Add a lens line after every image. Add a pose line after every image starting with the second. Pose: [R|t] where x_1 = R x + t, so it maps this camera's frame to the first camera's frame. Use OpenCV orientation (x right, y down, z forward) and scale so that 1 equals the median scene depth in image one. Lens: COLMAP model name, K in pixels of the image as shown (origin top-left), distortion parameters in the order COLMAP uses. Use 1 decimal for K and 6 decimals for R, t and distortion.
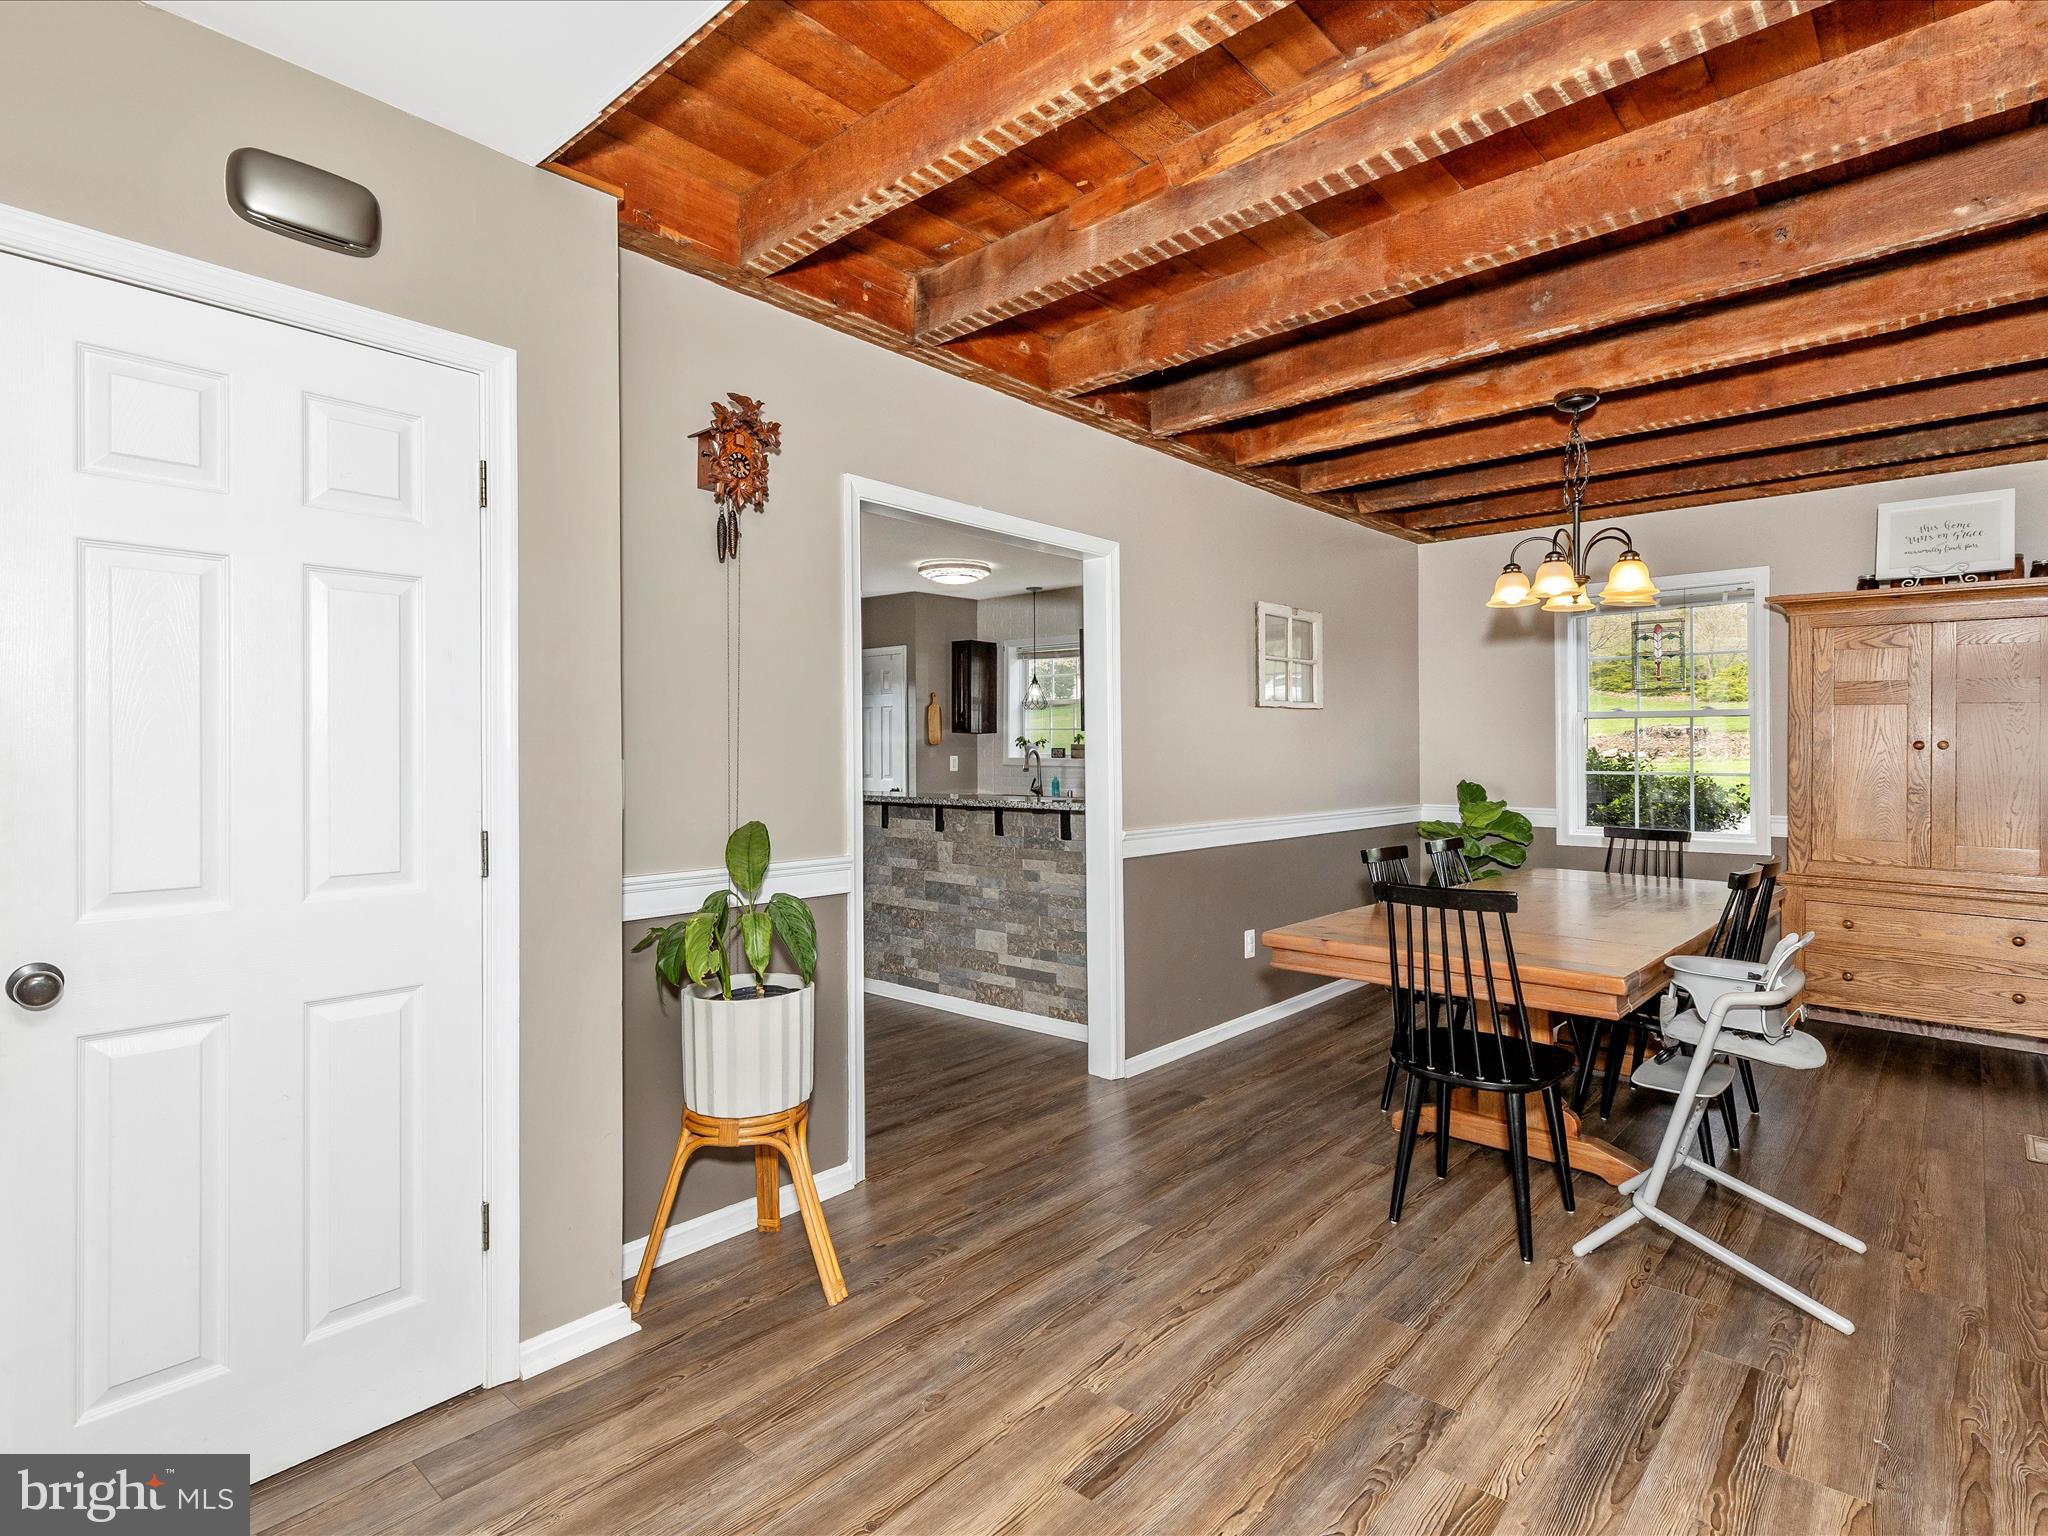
lens RADIAL K [[1018.6, 0, 1040.1], [0, 1018.6, 738.3], [0, 0, 1]] dist [0.004354, -0.000065]
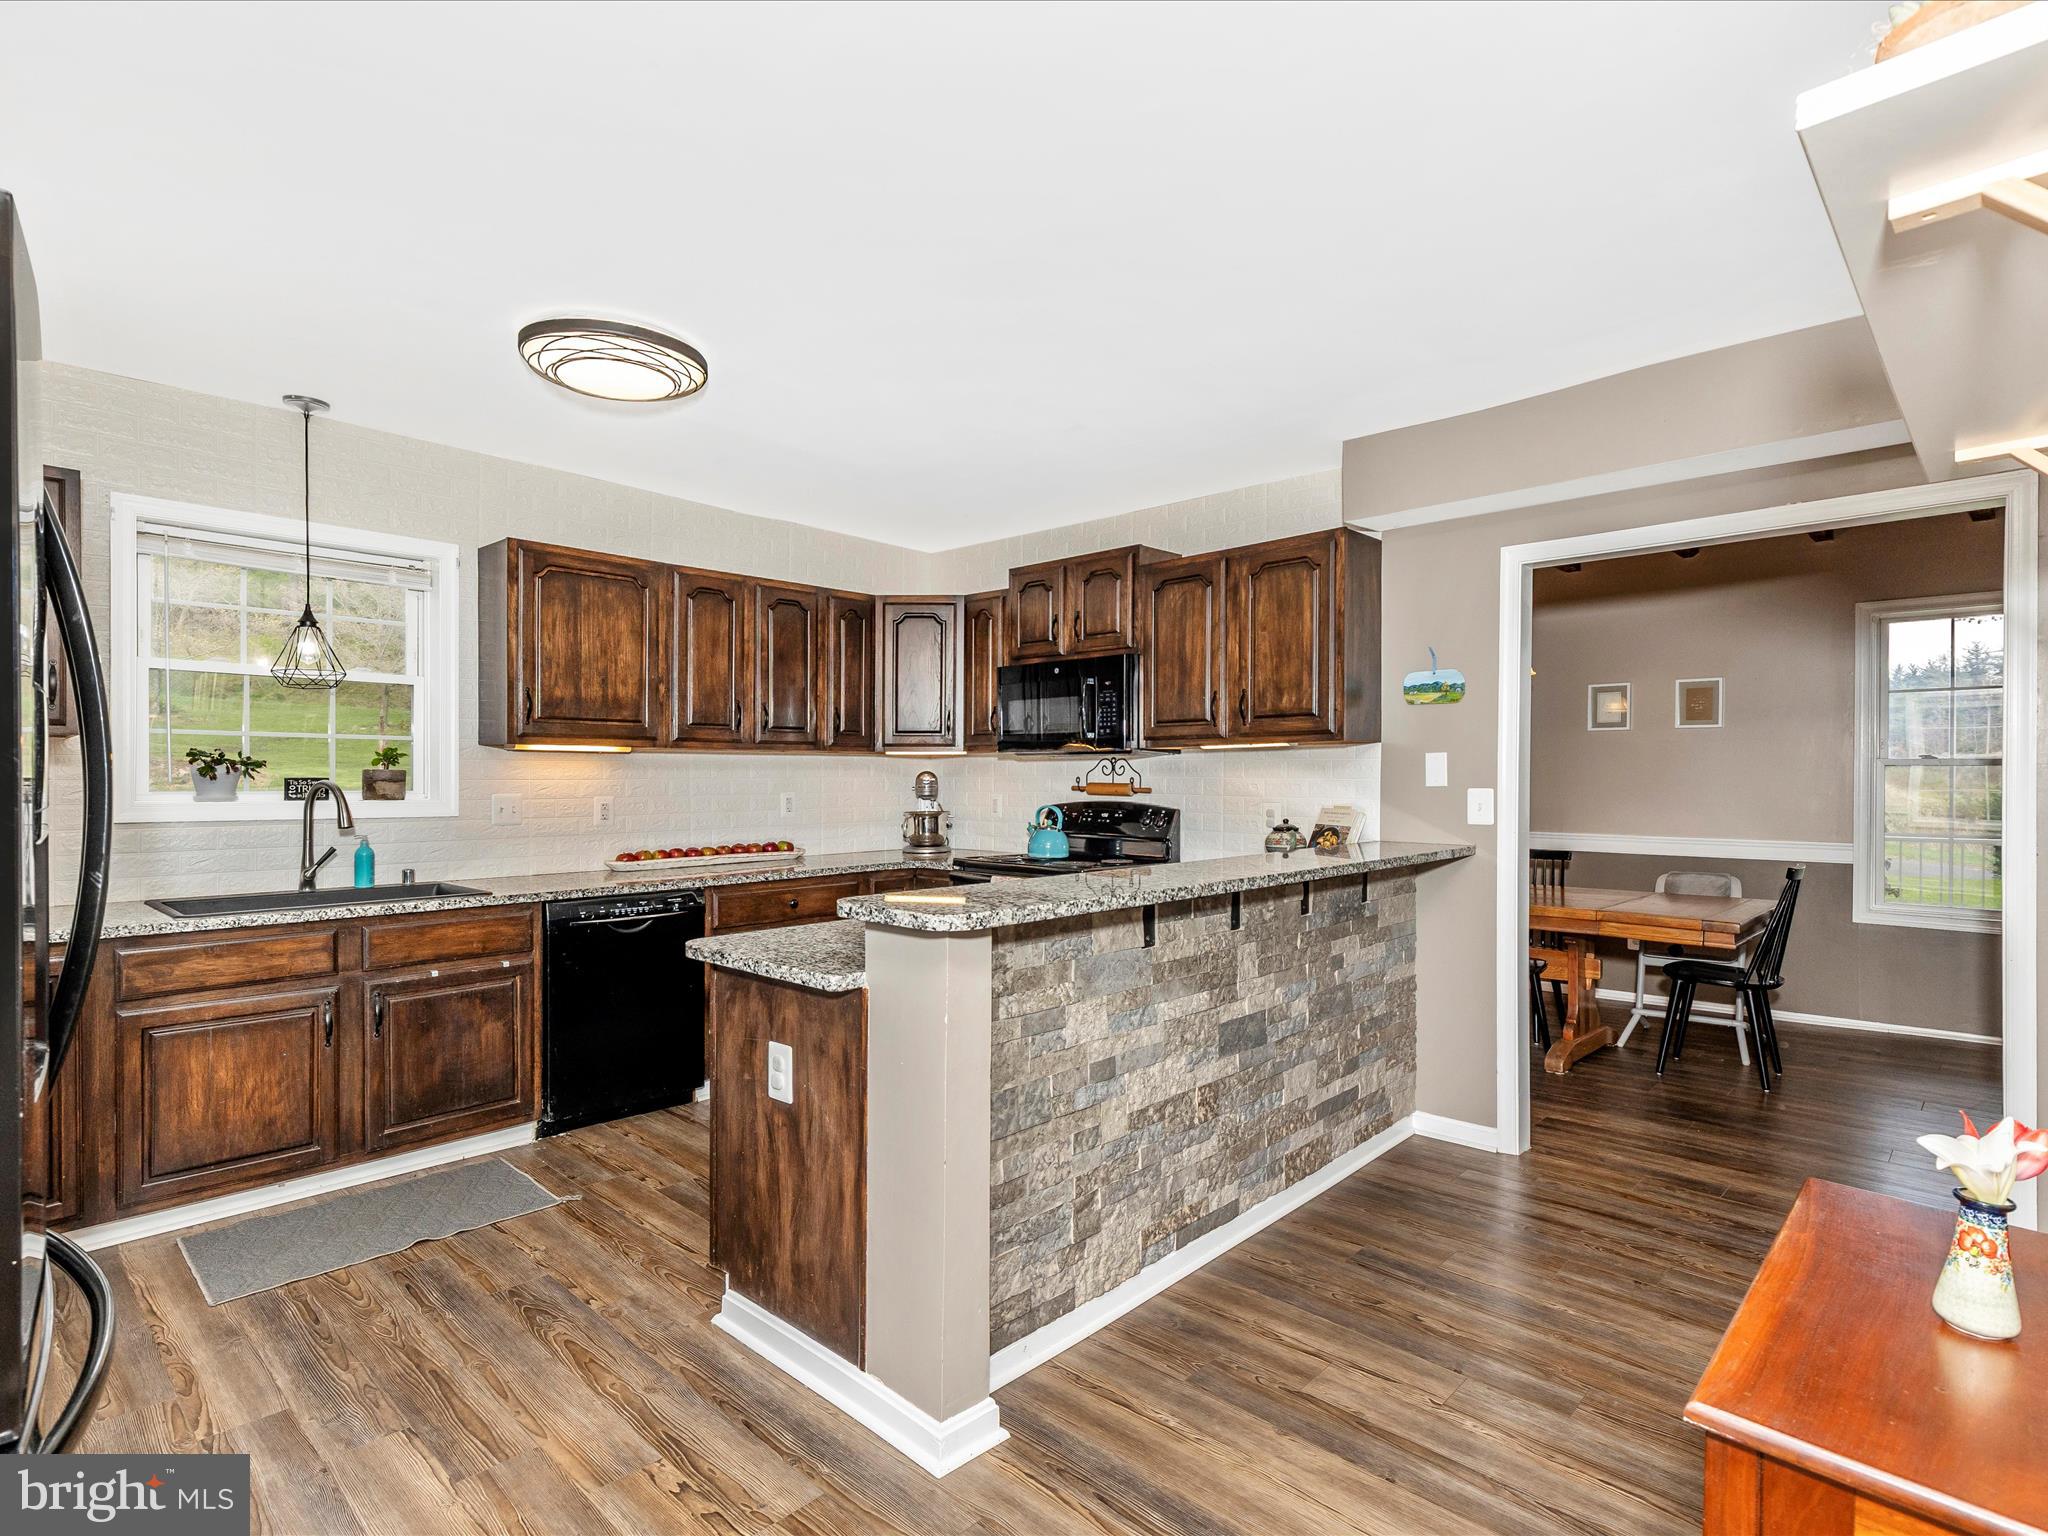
lens RADIAL K [[1039.3, 0, 988.8], [0, 1039.3, 782.9], [0, 0, 1]] dist [0.002986, -0.000233]
pose [[0.055170, -0.003132, 0.998472, -0.791757], [-0.012368, 0.999916, 0.003820, 0.012489], [-0.998400, -0.012560, 0.055127, 1.289923]]
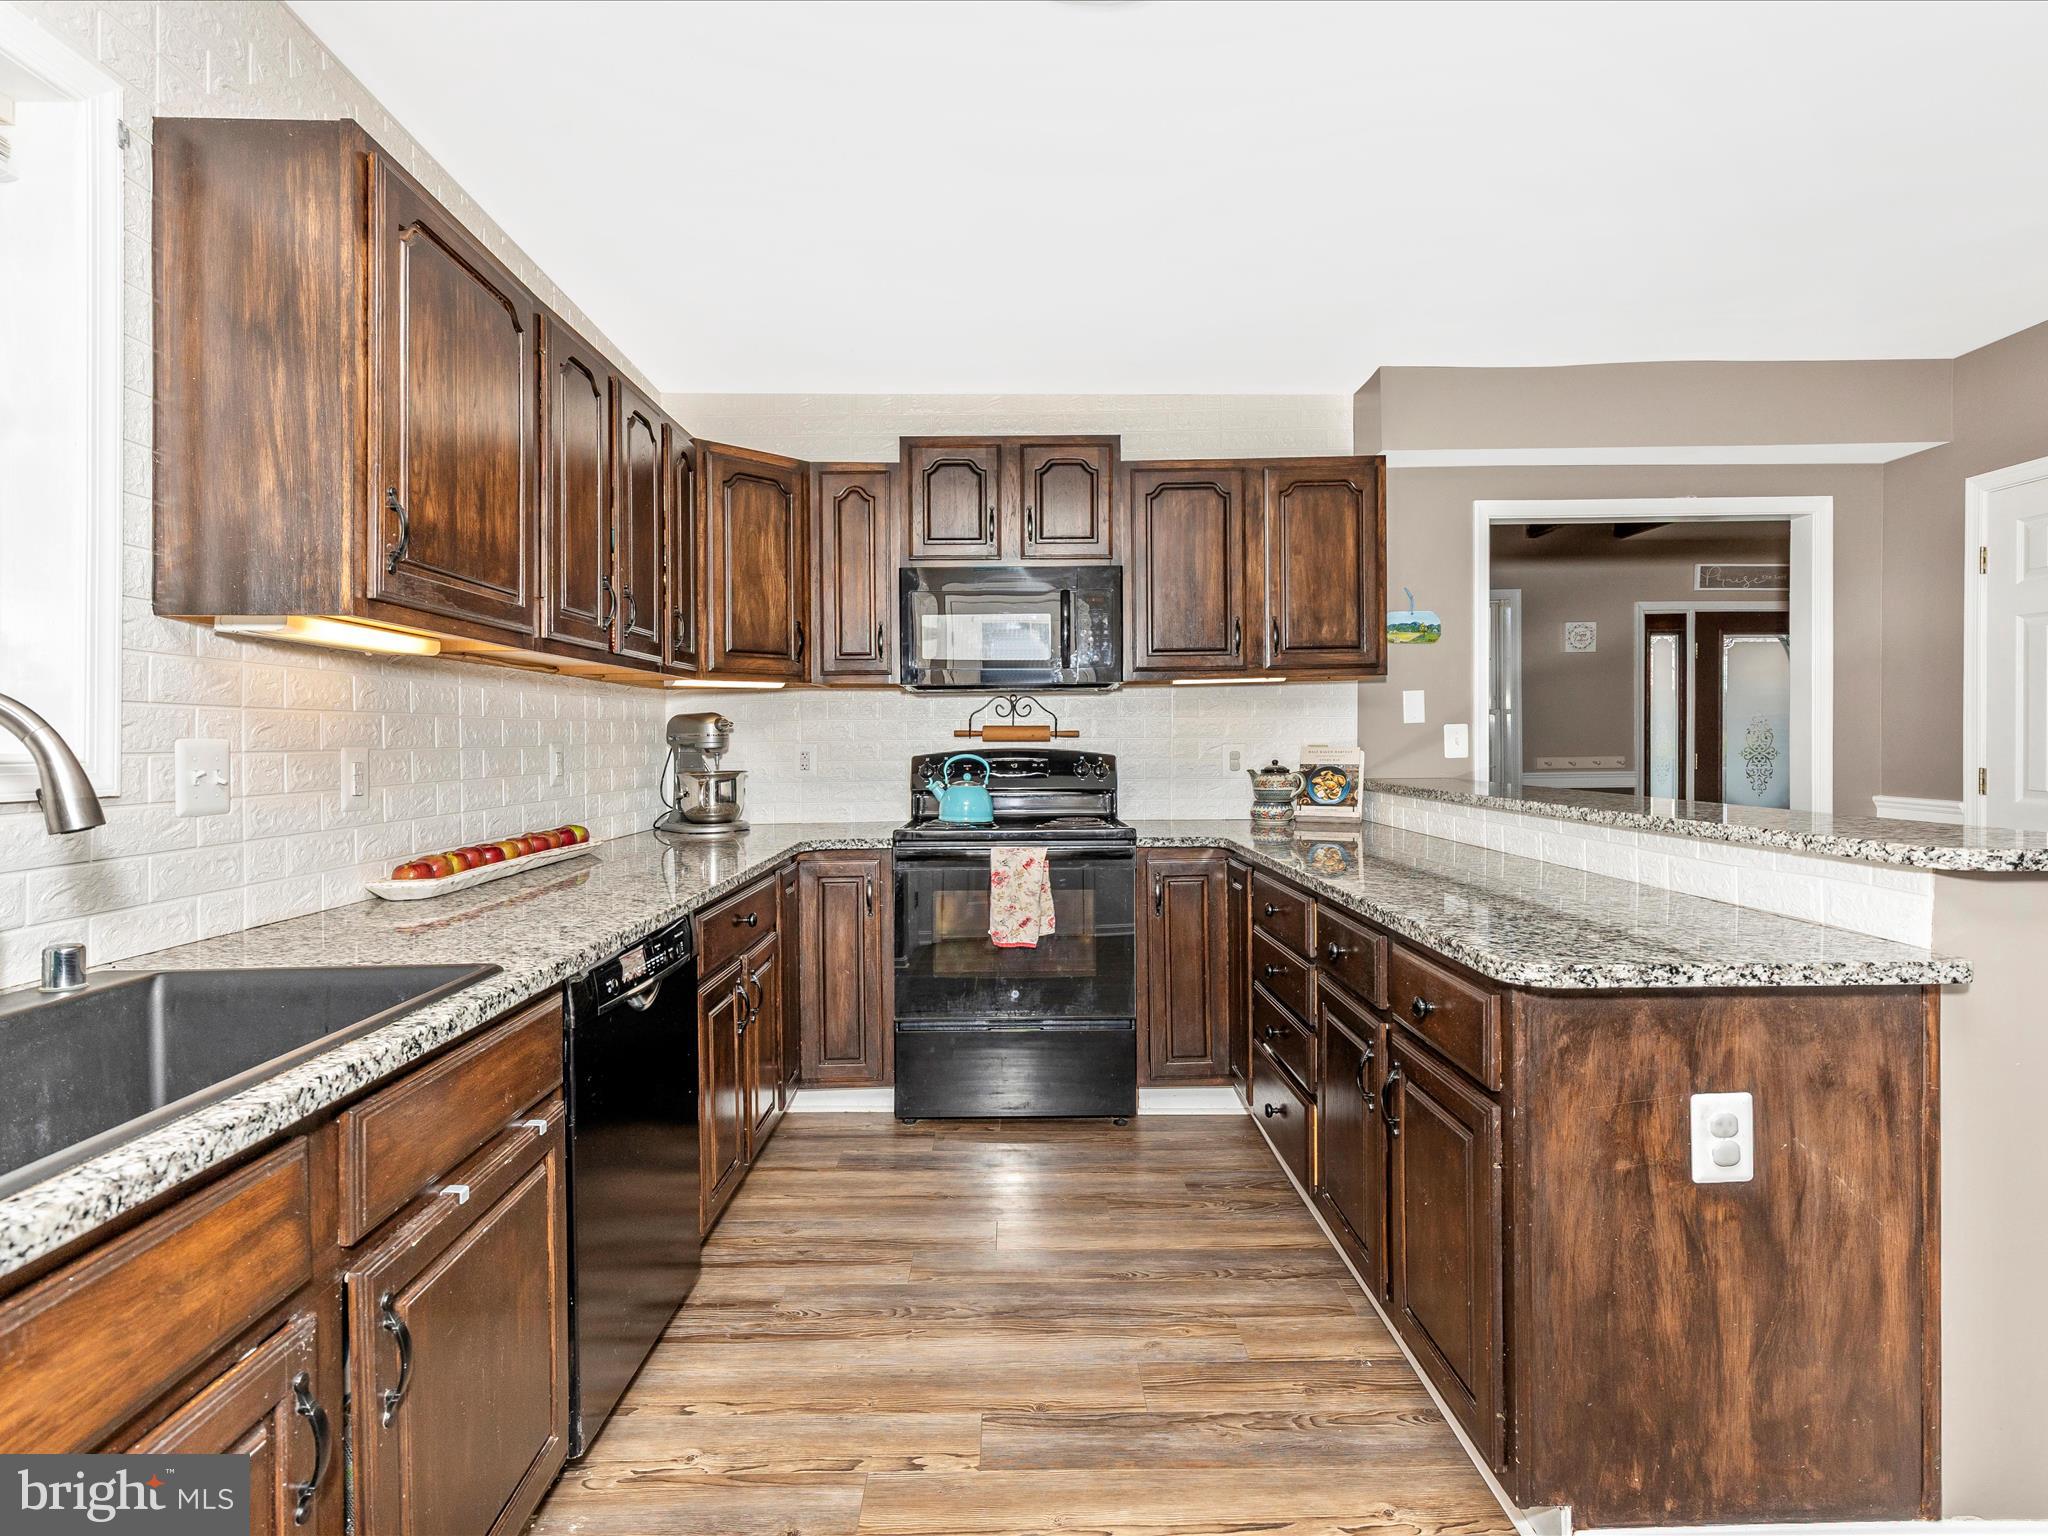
lens RADIAL K [[1065.4, 0, 1068.1], [0, 1065.4, 750.4], [0, 0, 1]] dist [0.005897, -0.001453]
pose [[-0.667932, 0.002784, 0.744217, -0.386904], [0.003944, 0.999992, -0.000201, 0.037062], [-0.744212, 0.002801, -0.667937, 1.809544]]
